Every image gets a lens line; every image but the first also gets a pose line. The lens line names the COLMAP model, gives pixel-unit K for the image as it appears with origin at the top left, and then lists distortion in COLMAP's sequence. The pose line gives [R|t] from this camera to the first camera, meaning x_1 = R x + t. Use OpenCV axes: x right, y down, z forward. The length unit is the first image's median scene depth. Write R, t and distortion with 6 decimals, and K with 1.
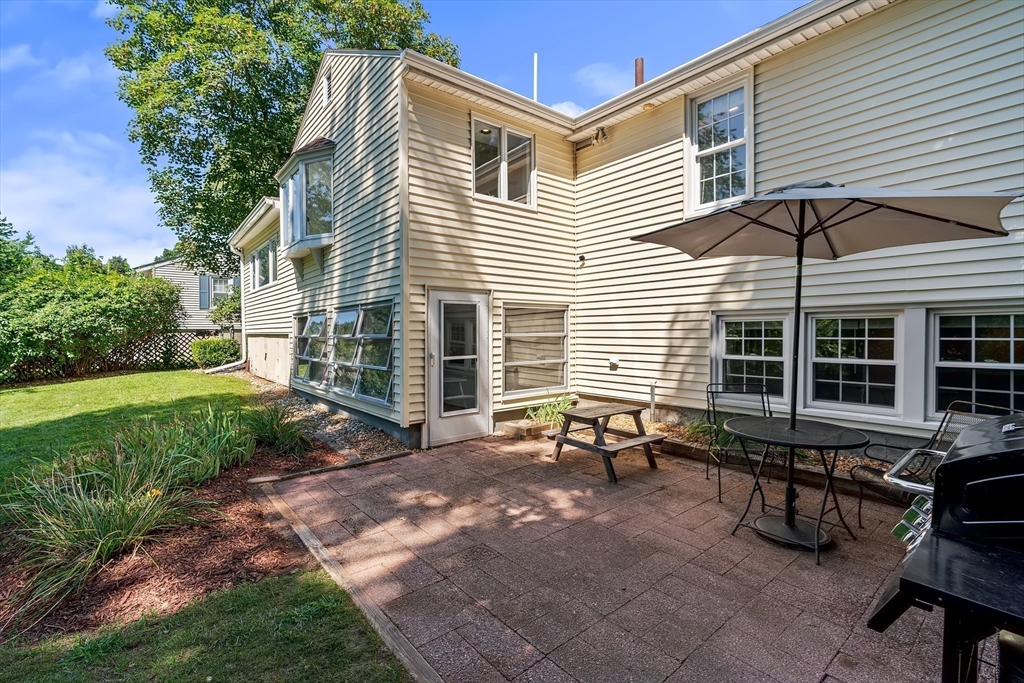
lens RADIAL K [[466.0, 0, 512.0], [0, 466.0, 341.5], [0, 0, 1]] dist [-0.006720, 0.000448]
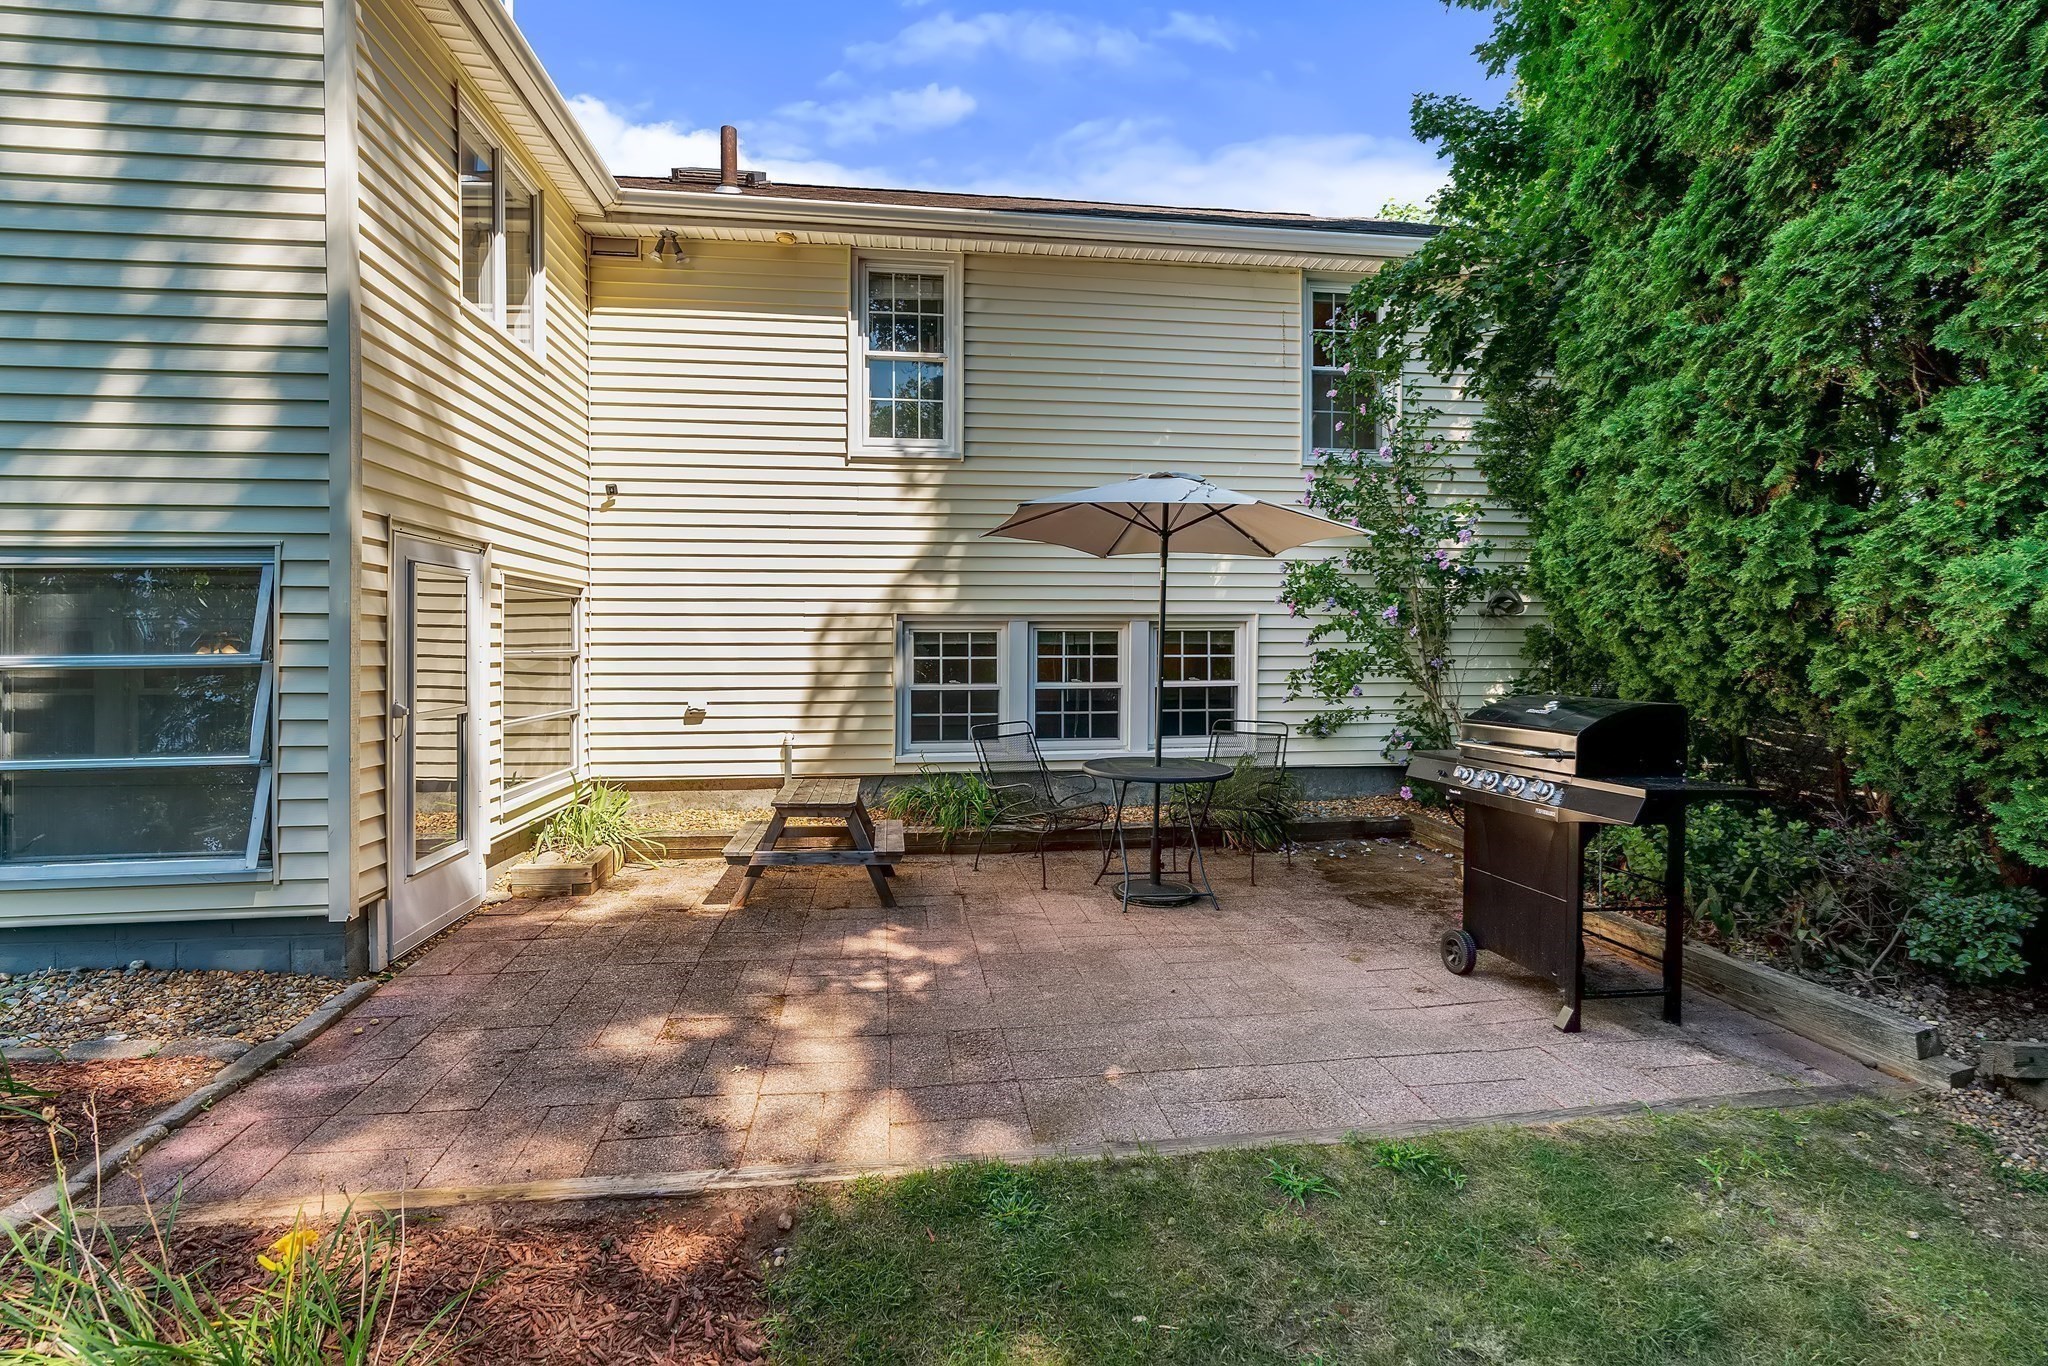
lens RADIAL K [[950.6, 0, 1017.9], [0, 950.6, 667.3], [0, 0, 1]] dist [-0.003761, -0.000227]
pose [[0.521856, -0.014839, 0.852904, -0.593276], [0.016361, 0.999839, 0.007385, -0.001600], [-0.852877, 0.010100, 0.522015, 0.205963]]
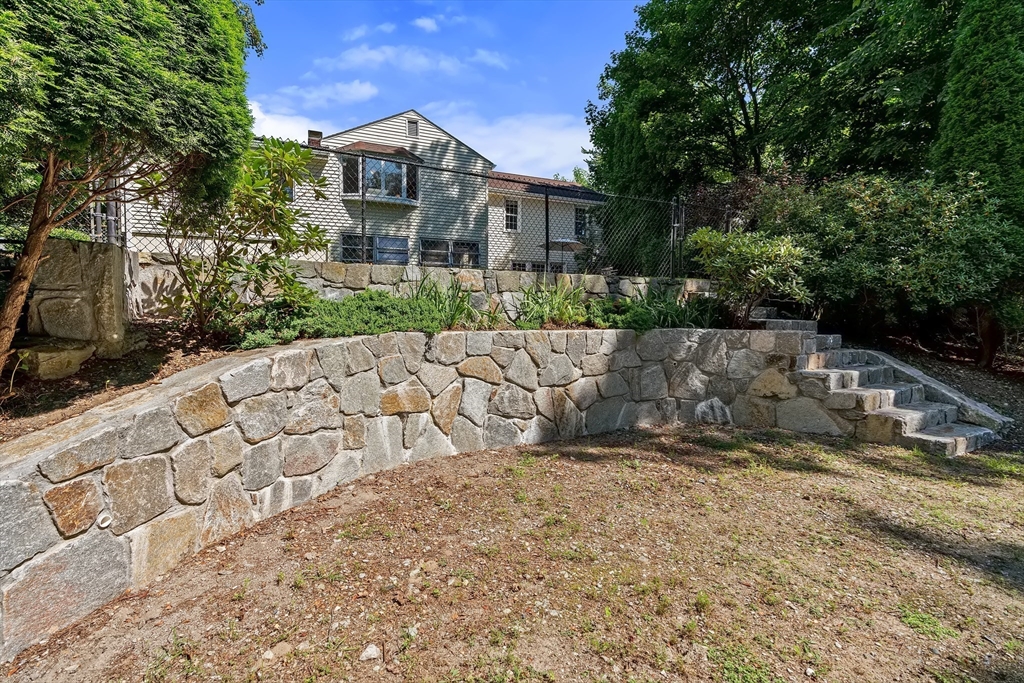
lens RADIAL K [[466.0, 0, 512.0], [0, 466.0, 341.5], [0, 0, 1]] dist [-0.006720, 0.000448]
pose [[0.255861, -0.048220, 0.965510, -3.258314], [0.010129, 0.998834, 0.047200, 0.435196], [-0.966660, -0.002298, 0.256051, 0.020161]]
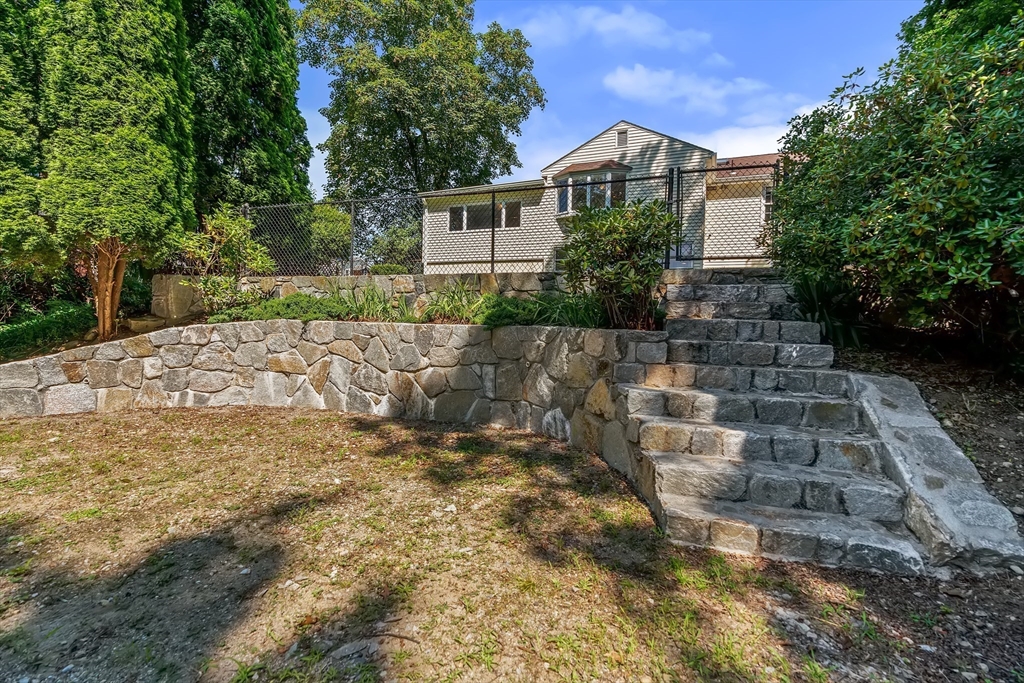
lens RADIAL K [[475.3, 0, 508.9], [0, 475.3, 333.6], [0, 0, 1]] dist [-0.003761, -0.000227]
pose [[0.884861, 0.014107, 0.465642, -2.575870], [-0.019582, 0.999784, 0.006924, 0.473638], [-0.465444, -0.015245, 0.884946, -1.010694]]
